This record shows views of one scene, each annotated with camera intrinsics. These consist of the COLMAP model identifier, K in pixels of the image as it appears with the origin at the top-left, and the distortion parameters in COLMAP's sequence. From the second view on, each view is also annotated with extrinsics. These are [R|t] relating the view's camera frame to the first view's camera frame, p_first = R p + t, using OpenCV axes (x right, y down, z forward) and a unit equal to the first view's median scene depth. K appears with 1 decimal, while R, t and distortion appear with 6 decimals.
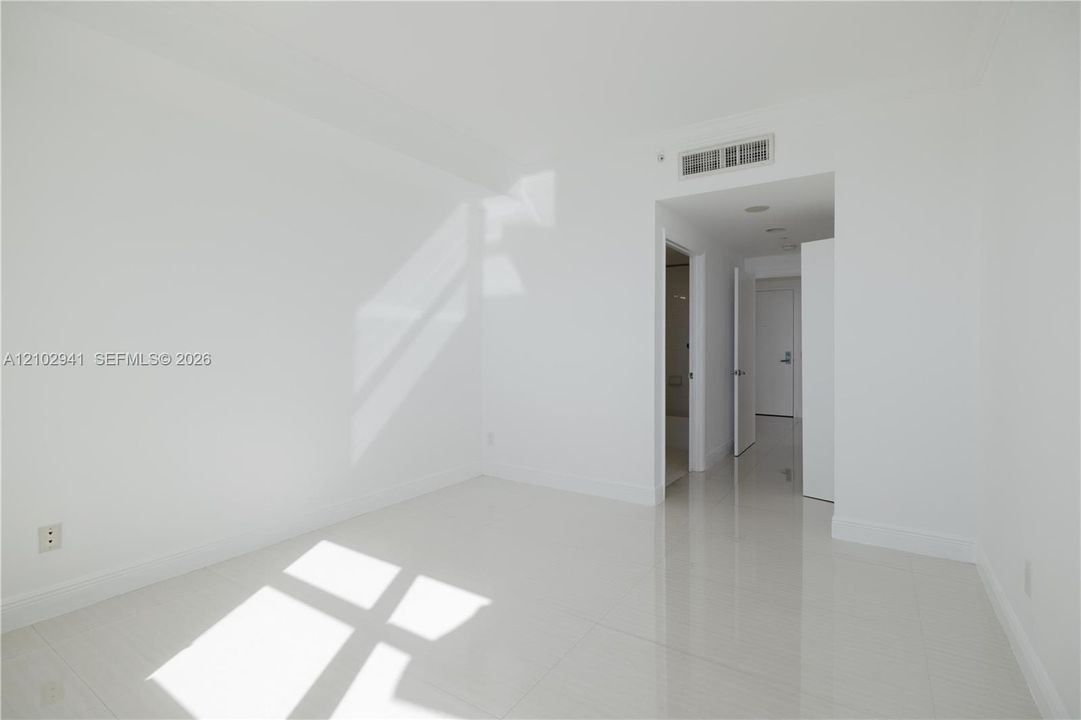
lens RADIAL K [[448.6, 0, 546.4], [0, 448.6, 344.3], [0, 0, 1]] dist [-0.000375, -0.000034]
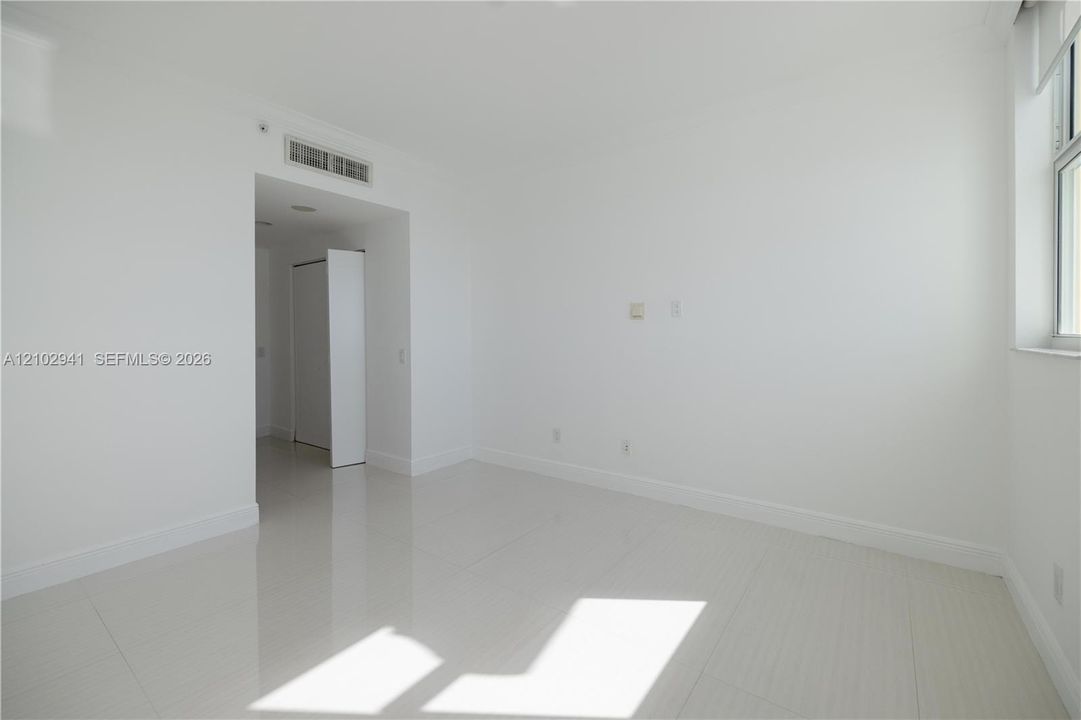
lens RADIAL K [[448.6, 0, 546.4], [0, 448.6, 344.3], [0, 0, 1]] dist [-0.000375, -0.000034]
pose [[0.123432, -0.017352, 0.992201, -0.586880], [0.003460, 0.999849, 0.017055, -0.001837], [-0.992347, 0.001328, 0.123473, 0.352716]]
